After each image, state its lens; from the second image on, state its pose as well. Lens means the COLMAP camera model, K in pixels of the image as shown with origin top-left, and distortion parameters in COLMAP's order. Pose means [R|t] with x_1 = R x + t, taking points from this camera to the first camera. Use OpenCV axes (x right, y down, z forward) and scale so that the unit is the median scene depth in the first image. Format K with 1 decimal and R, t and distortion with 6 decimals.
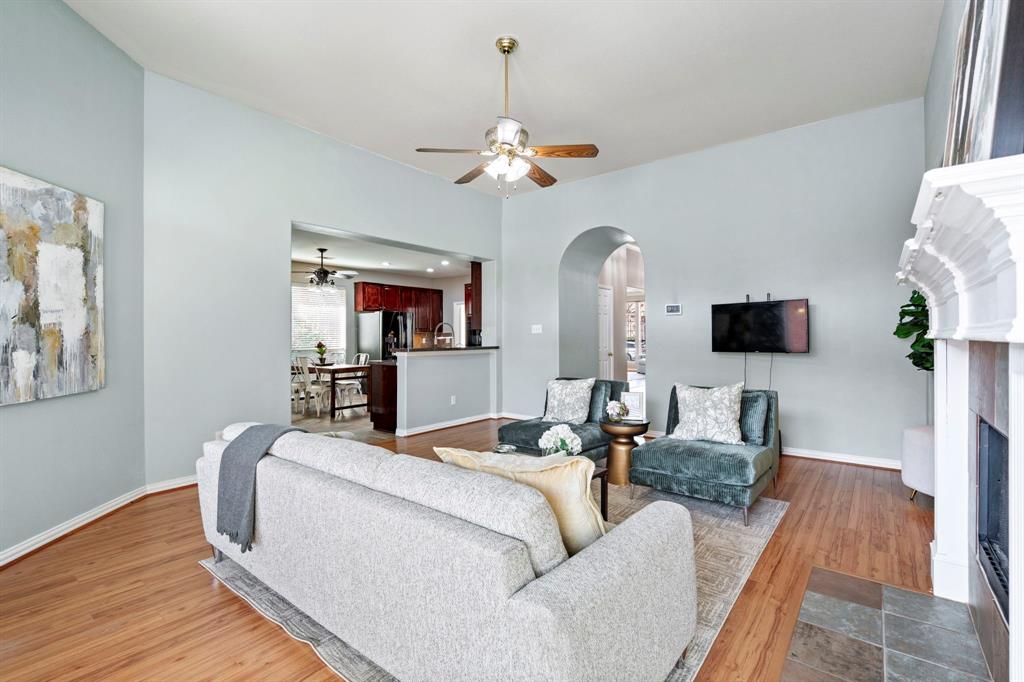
lens RADIAL K [[467.4, 0, 506.9], [0, 467.4, 330.3], [0, 0, 1]] dist [0.002116, 0.000801]
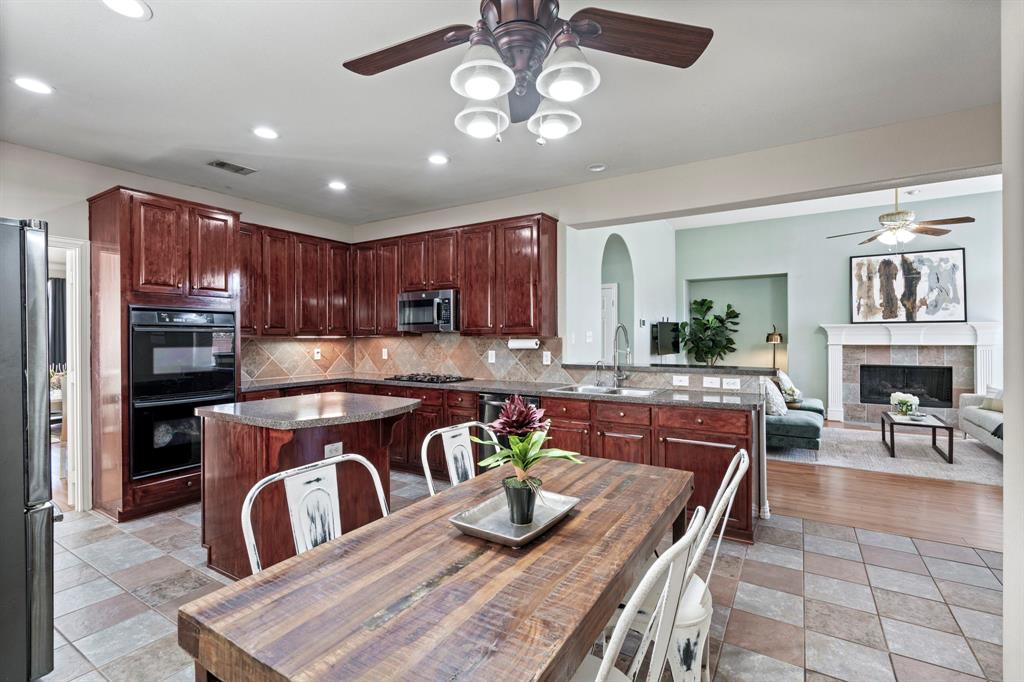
lens RADIAL K [[467.4, 0, 509.0], [0, 467.4, 336.4], [0, 0, 1]] dist [0.002116, 0.000801]
pose [[-0.123982, 0.004592, 0.992274, -0.574036], [-0.012234, 0.999906, -0.006156, 0.003232], [-0.992209, -0.012902, -0.123915, 1.026295]]
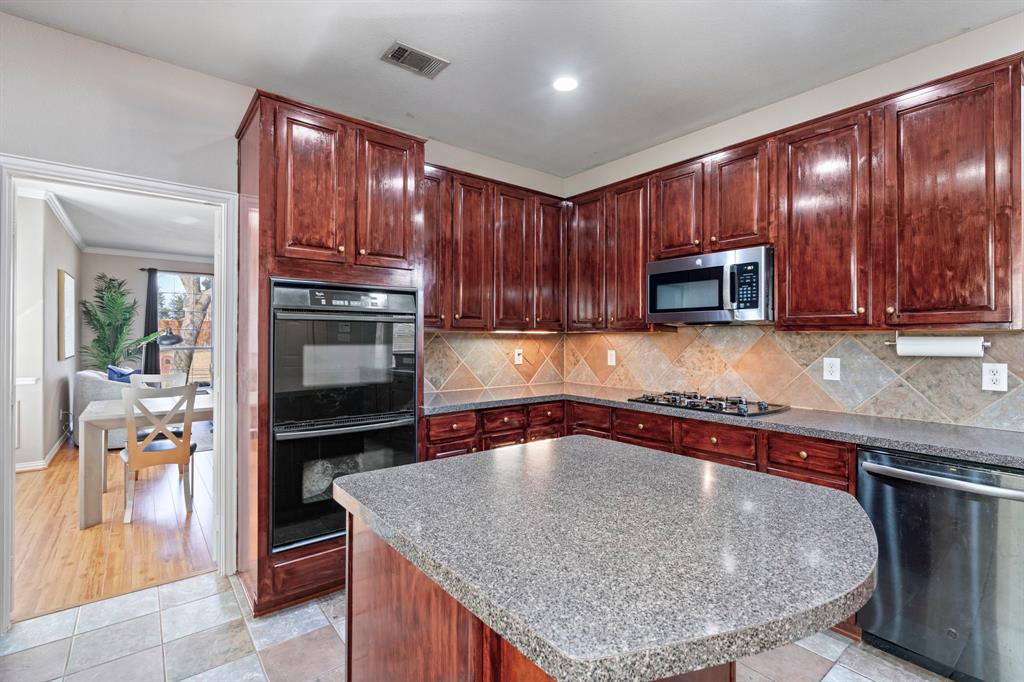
lens RADIAL K [[467.4, 0, 511.6], [0, 467.4, 331.2], [0, 0, 1]] dist [0.002116, 0.000801]
pose [[0.206803, 0.015671, 0.978257, -0.346830], [-0.020171, 0.999727, -0.011751, 0.007618], [-0.978175, -0.017302, 0.207063, 1.122500]]
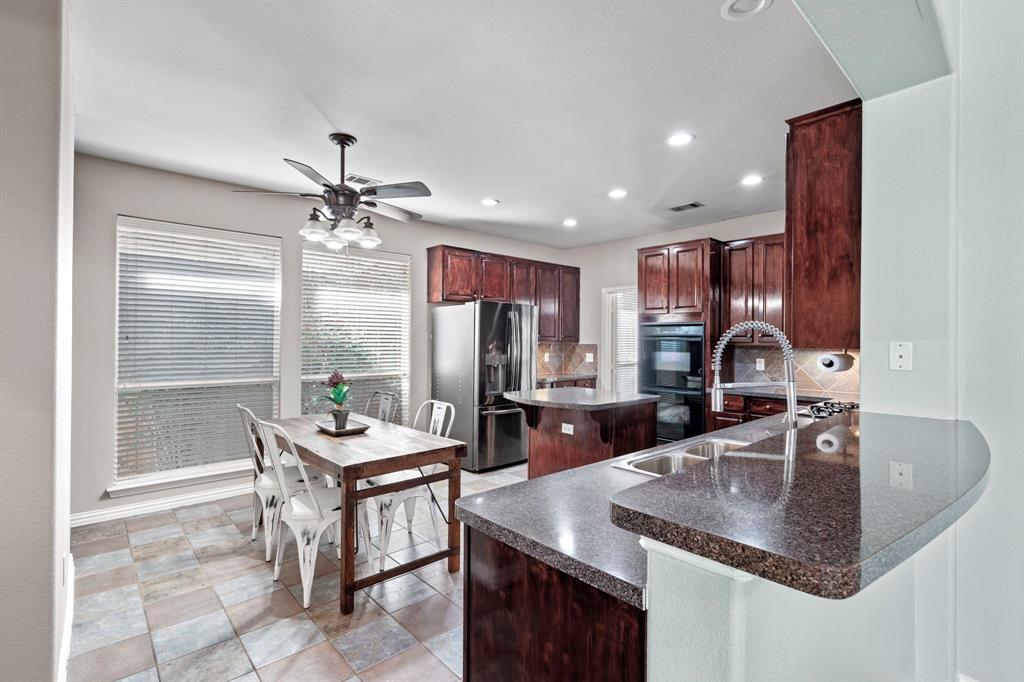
lens RADIAL K [[467.4, 0, 506.0], [0, 467.4, 341.4], [0, 0, 1]] dist [0.002116, 0.000801]
pose [[0.985810, 0.009062, -0.167623, -0.191432], [-0.006311, 0.999837, 0.016937, -0.008414], [0.167749, -0.015639, 0.985706, 0.633428]]
